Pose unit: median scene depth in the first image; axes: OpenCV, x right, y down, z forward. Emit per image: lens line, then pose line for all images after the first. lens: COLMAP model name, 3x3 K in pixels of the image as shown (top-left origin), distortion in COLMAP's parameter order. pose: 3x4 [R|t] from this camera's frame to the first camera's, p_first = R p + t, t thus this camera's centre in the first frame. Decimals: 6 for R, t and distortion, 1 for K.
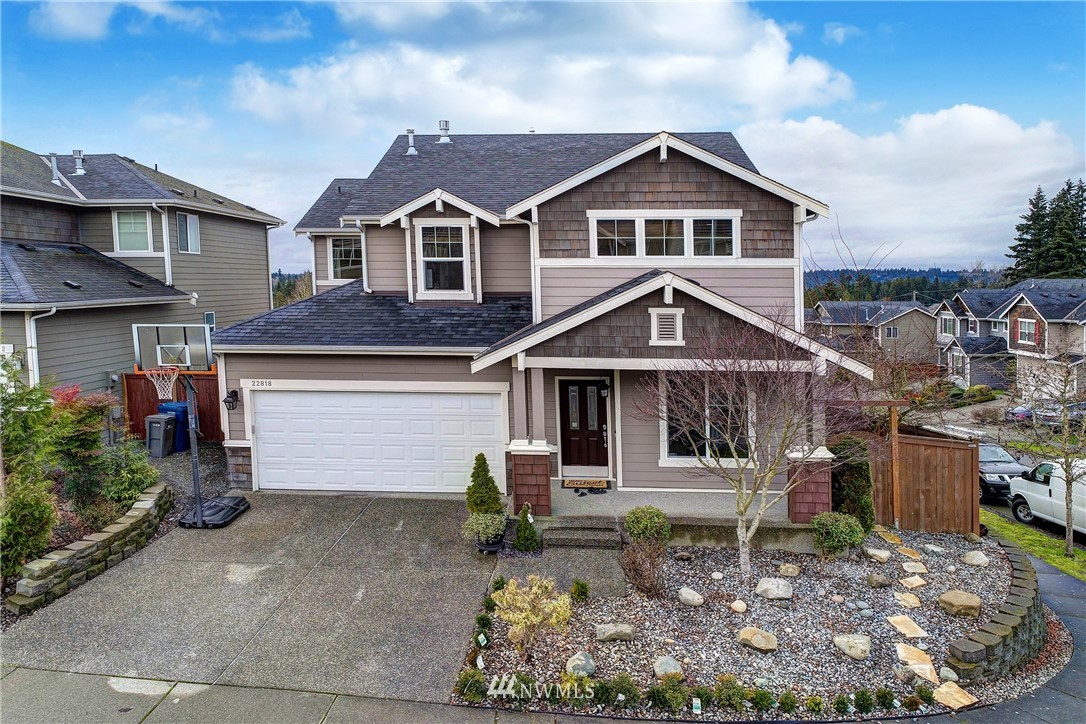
lens RADIAL K [[777.8, 0, 543.0], [0, 777.8, 362.0], [0, 0, 1]] dist [-0.000349, -0.000047]
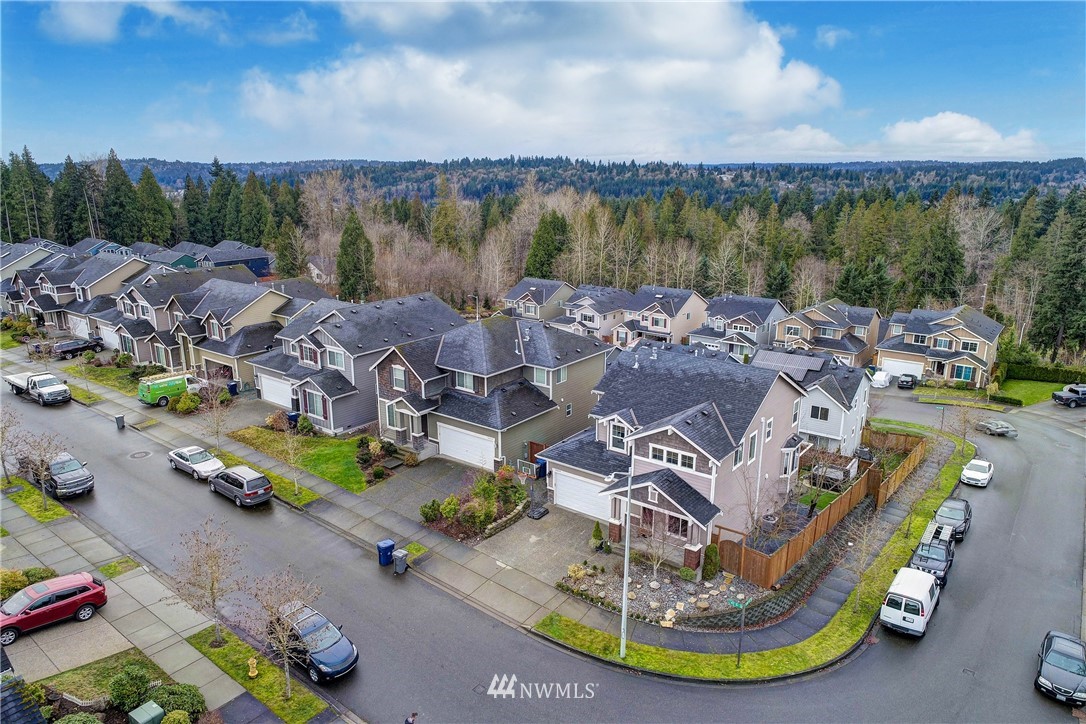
lens RADIAL K [[733.0, 0, 543.0], [0, 733.0, 362.0], [0, 0, 1]] dist [-0.002931, 0.000397]
pose [[0.825469, 0.127739, -0.549803, 1.199033], [-0.041634, 0.985182, 0.166383, -0.934844], [0.562909, -0.114453, 0.818556, -1.434832]]
